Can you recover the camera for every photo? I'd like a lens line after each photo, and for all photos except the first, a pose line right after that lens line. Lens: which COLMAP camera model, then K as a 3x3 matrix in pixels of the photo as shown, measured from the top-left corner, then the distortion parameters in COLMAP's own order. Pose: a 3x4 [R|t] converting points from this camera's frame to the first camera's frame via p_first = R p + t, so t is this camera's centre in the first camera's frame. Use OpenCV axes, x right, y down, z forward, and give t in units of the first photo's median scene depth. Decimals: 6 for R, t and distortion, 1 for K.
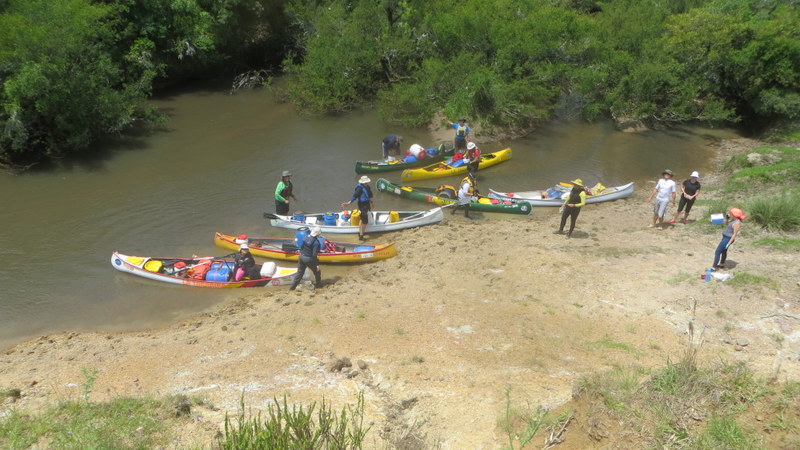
lens RADIAL K [[632.0, 0, 400.0], [0, 632.0, 225.0], [0, 0, 1]] dist [0.004072, 0.001679]
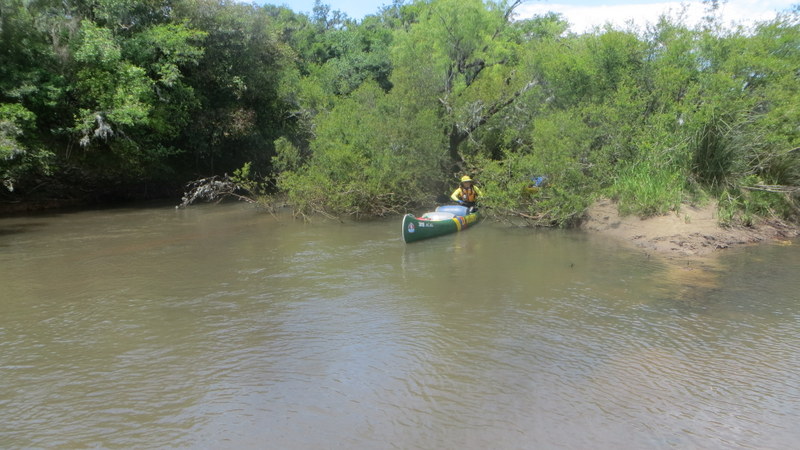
lens RADIAL K [[632.0, 0, 400.0], [0, 632.0, 225.0], [0, 0, 1]] dist [0.004072, 0.001679]
pose [[0.999193, -0.039968, -0.004105, -0.075964], [0.036717, 0.949816, -0.310646, -0.017859], [0.016315, 0.310245, 0.950517, 0.509204]]
